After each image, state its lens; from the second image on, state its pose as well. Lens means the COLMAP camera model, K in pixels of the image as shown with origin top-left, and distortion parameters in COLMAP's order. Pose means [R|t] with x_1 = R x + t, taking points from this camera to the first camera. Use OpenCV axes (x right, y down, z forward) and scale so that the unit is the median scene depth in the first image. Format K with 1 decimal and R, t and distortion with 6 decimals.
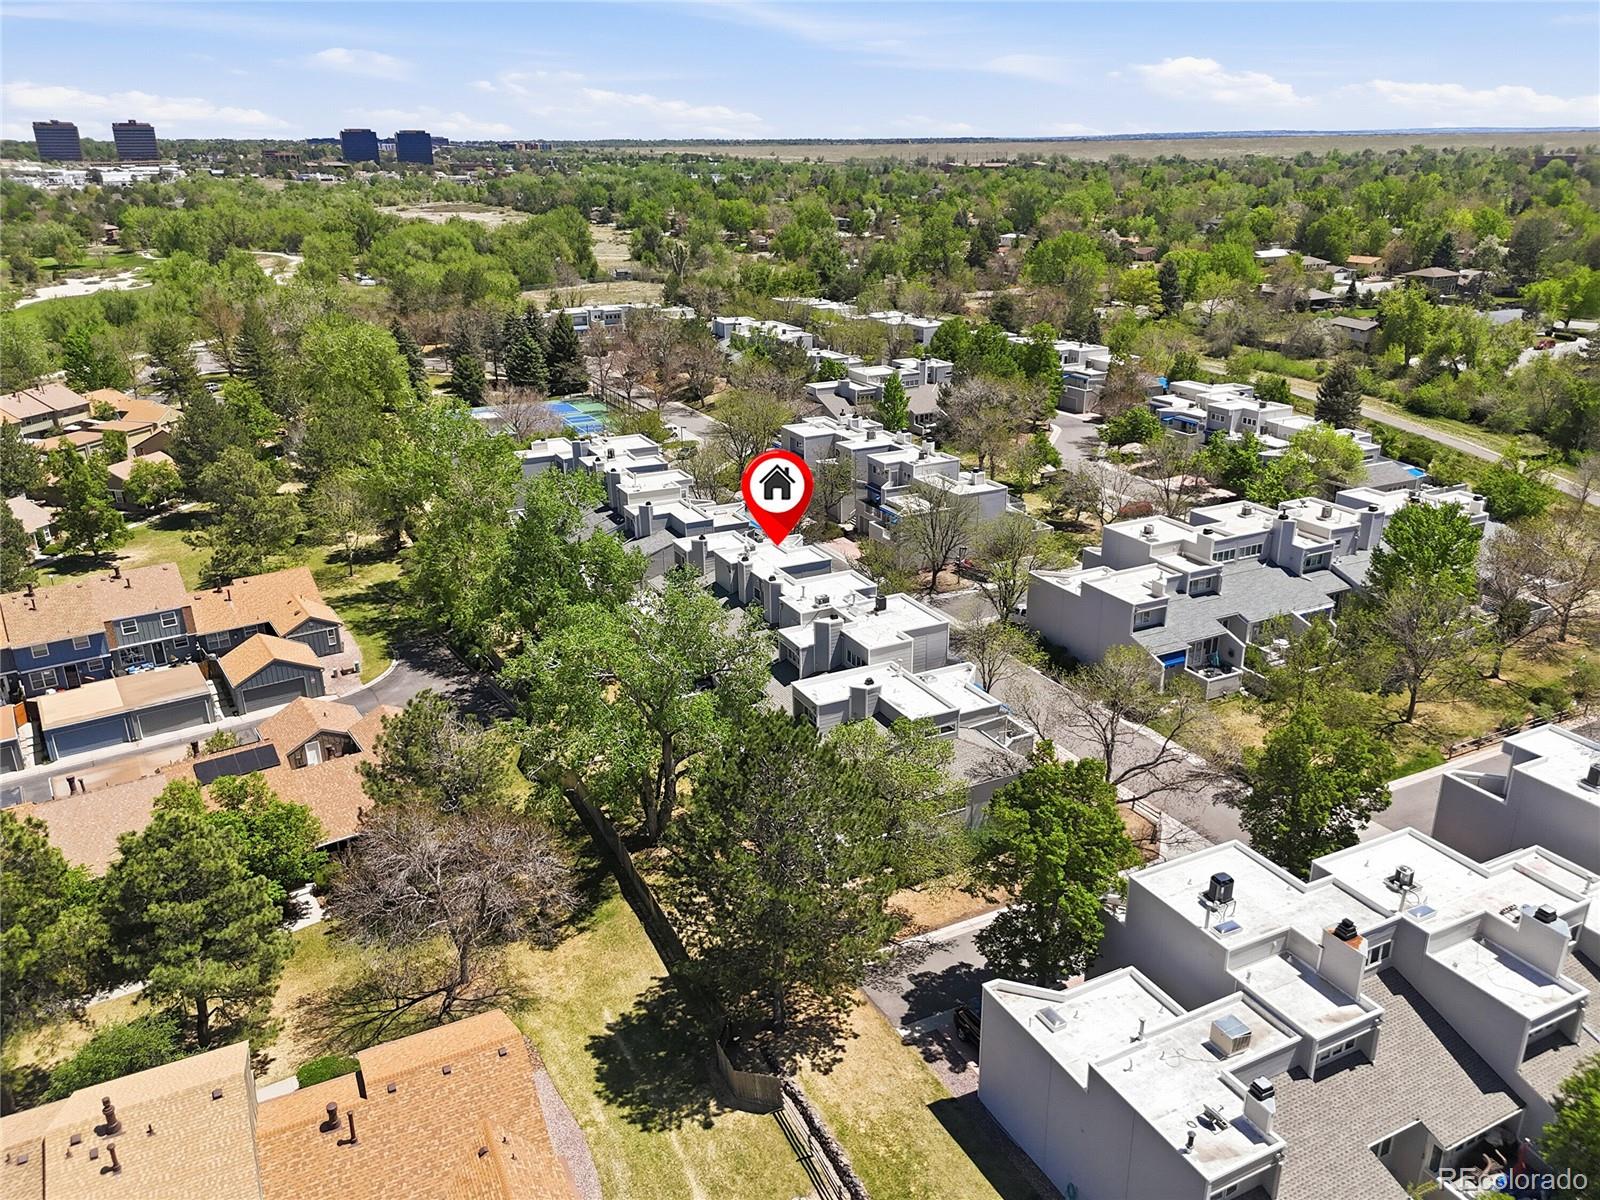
lens RADIAL K [[1197.5, 0, 802.7], [0, 1197.5, 595.8], [0, 0, 1]] dist [0.012410, -0.010585]
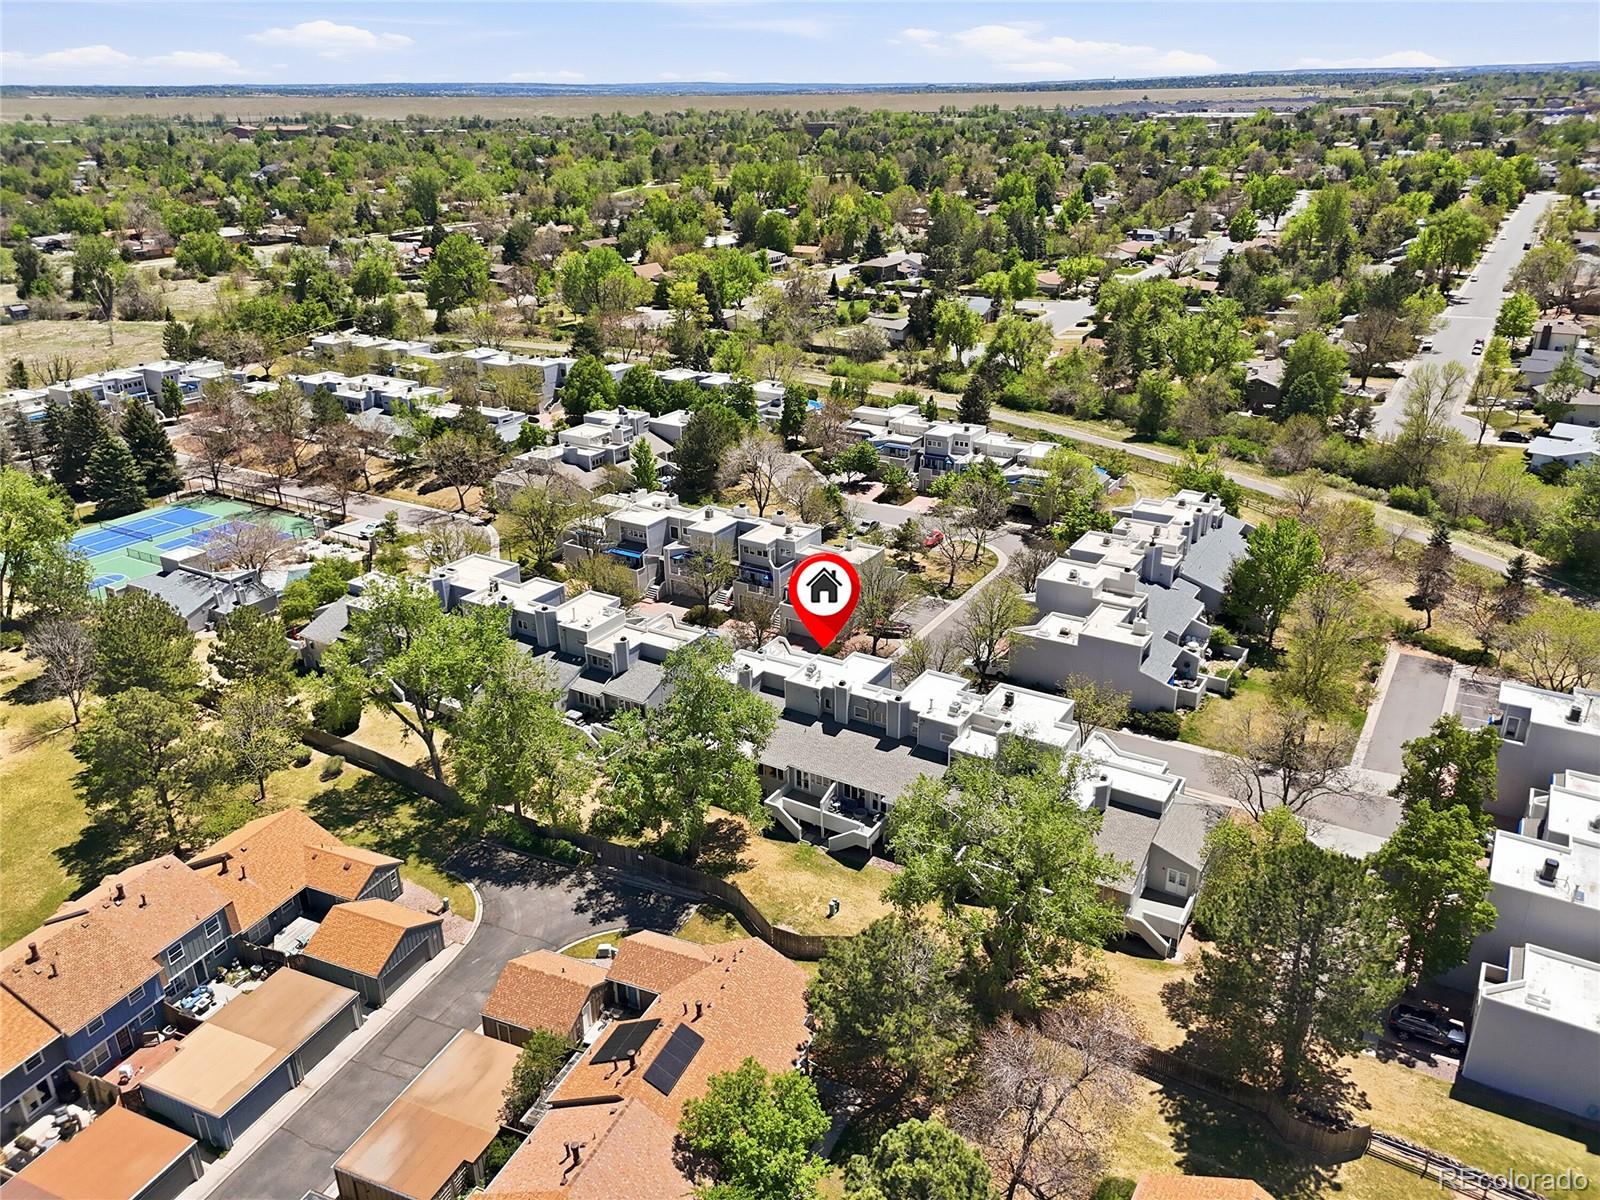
lens RADIAL K [[1197.5, 0, 801.8], [0, 1197.5, 604.3], [0, 0, 1]] dist [0.012410, -0.010585]
pose [[0.839582, -0.206516, 0.502448, -0.507621], [0.183993, 0.978357, 0.094674, -0.176245], [-0.511125, 0.012960, 0.859409, 0.104362]]
